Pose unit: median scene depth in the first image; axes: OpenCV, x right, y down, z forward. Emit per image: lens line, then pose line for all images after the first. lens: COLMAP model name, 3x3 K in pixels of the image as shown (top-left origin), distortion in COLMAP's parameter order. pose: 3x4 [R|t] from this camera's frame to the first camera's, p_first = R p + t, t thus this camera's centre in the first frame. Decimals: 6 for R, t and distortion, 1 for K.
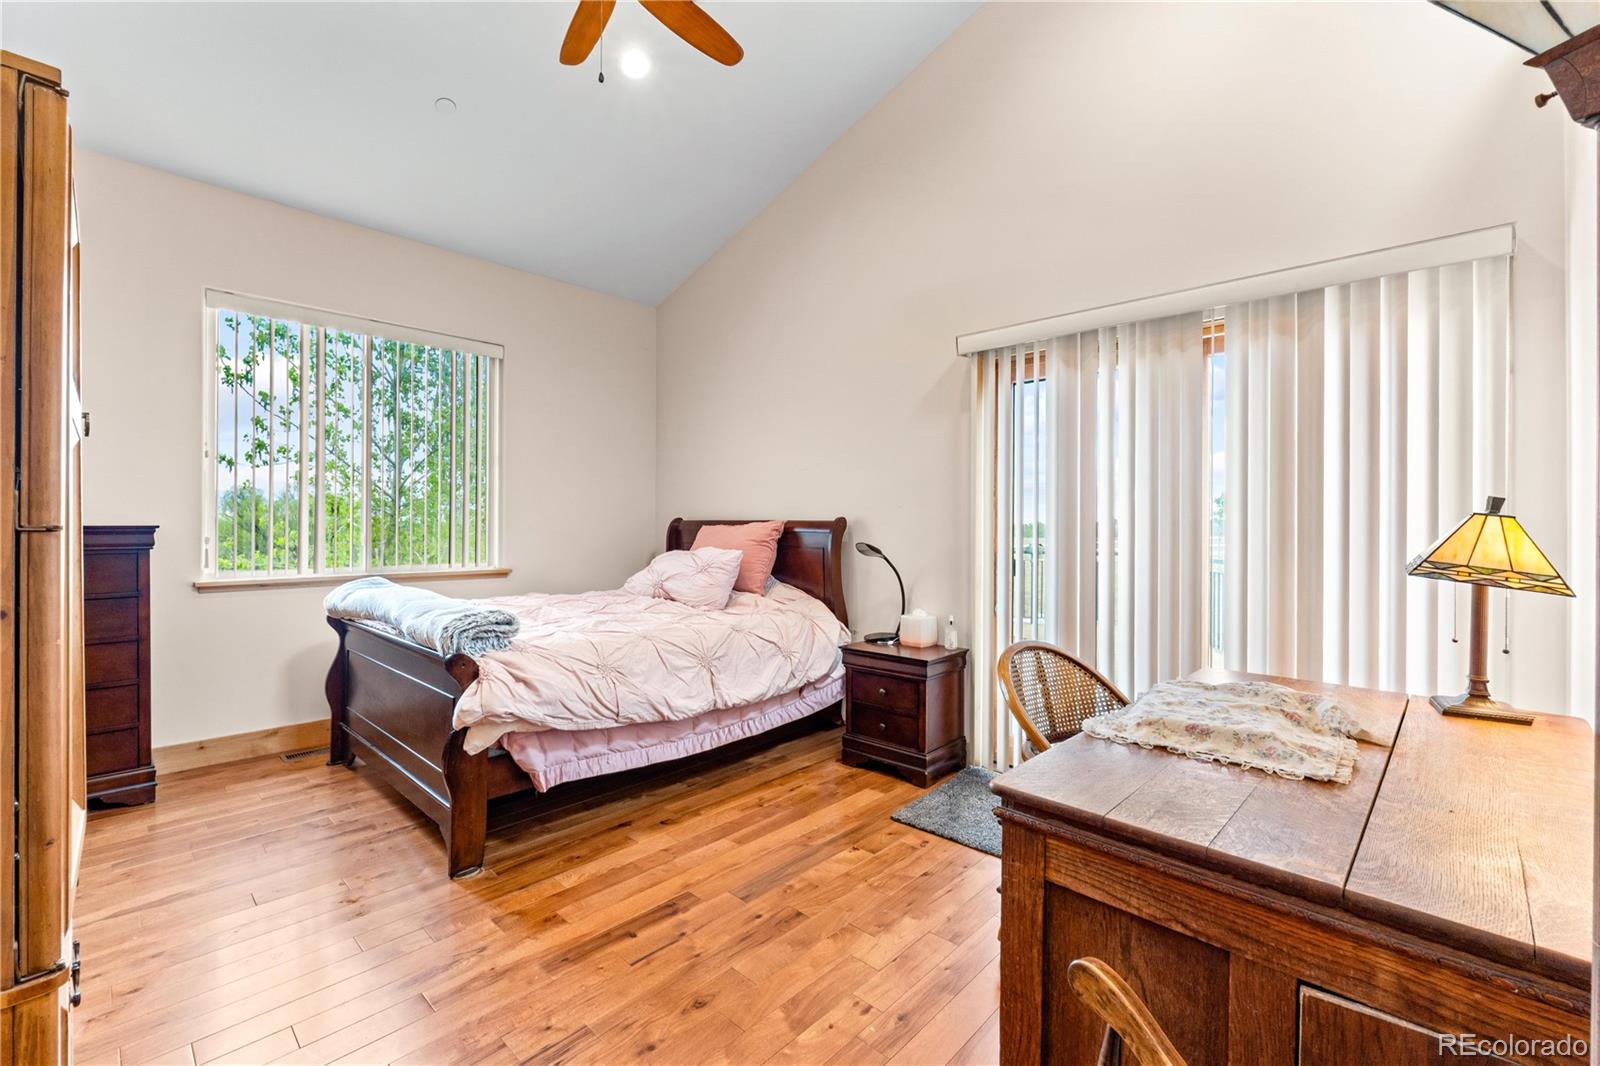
lens RADIAL K [[682.2, 0, 799.3], [0, 682.2, 525.4], [0, 0, 1]] dist [-0.006375, -0.000853]
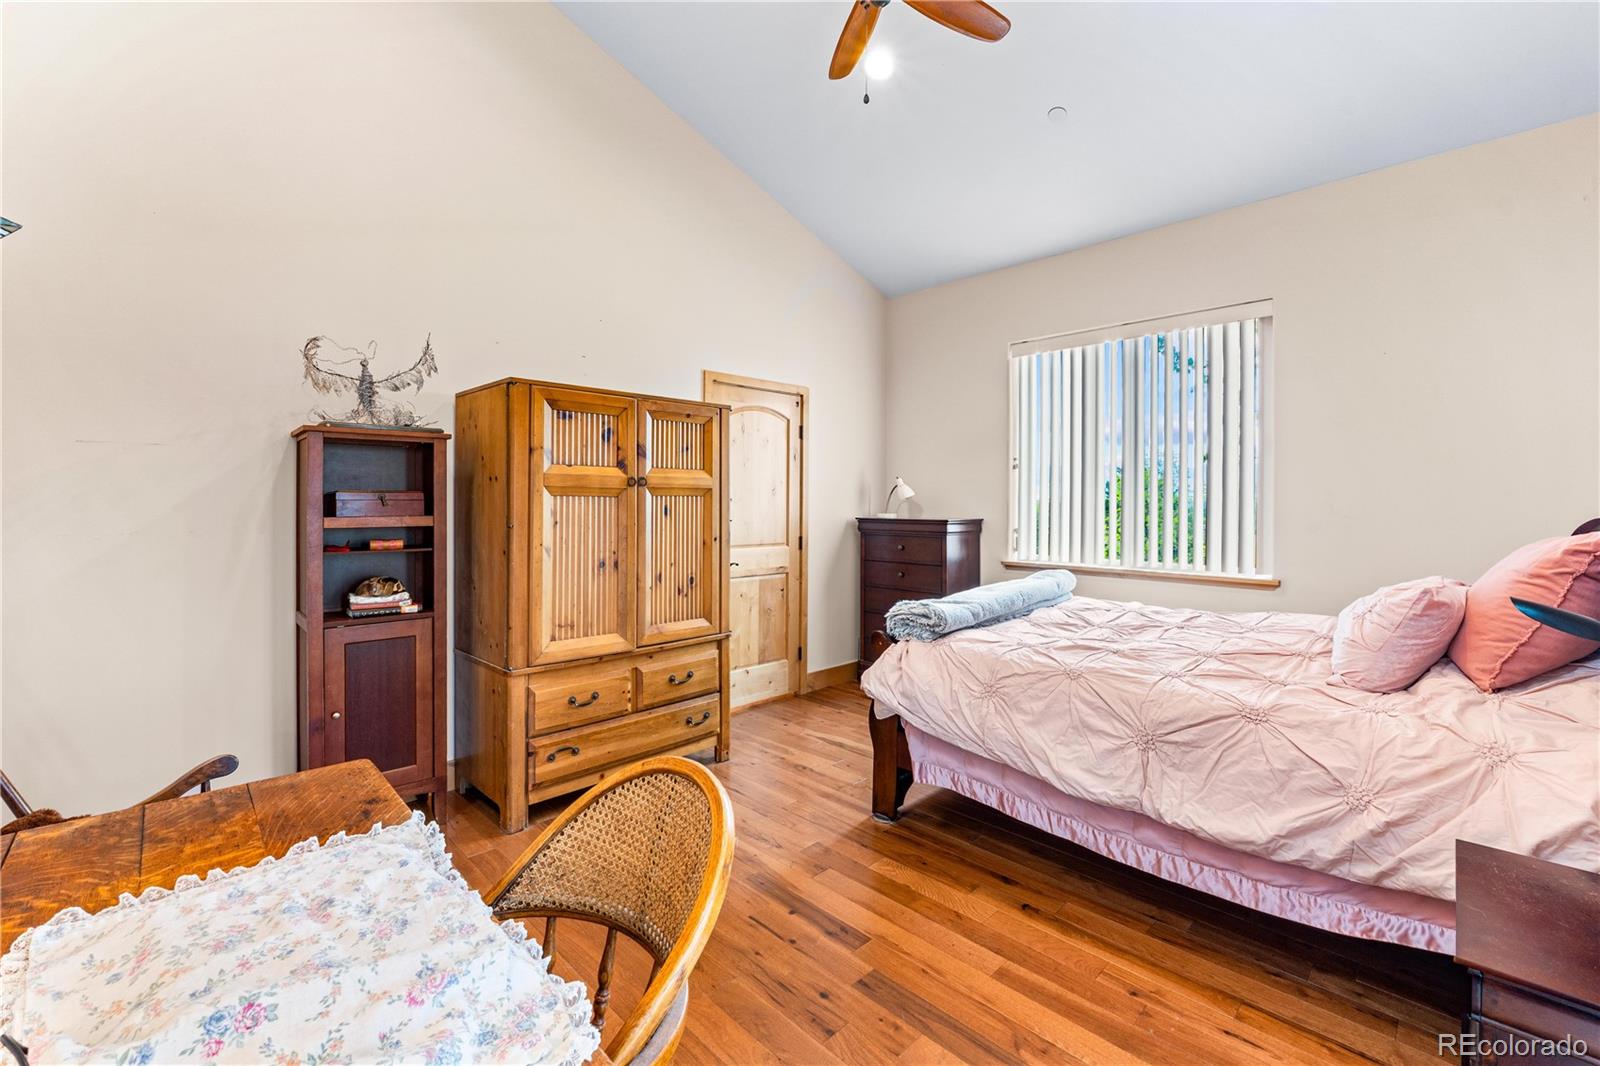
lens RADIAL K [[682.2, 0, 788.4], [0, 682.2, 506.1], [0, 0, 1]] dist [-0.006375, -0.000853]
pose [[-0.046864, -0.001912, -0.998899, 0.579092], [-0.008222, 0.999965, -0.001528, -0.025184], [0.998867, 0.008141, -0.046878, 0.724892]]
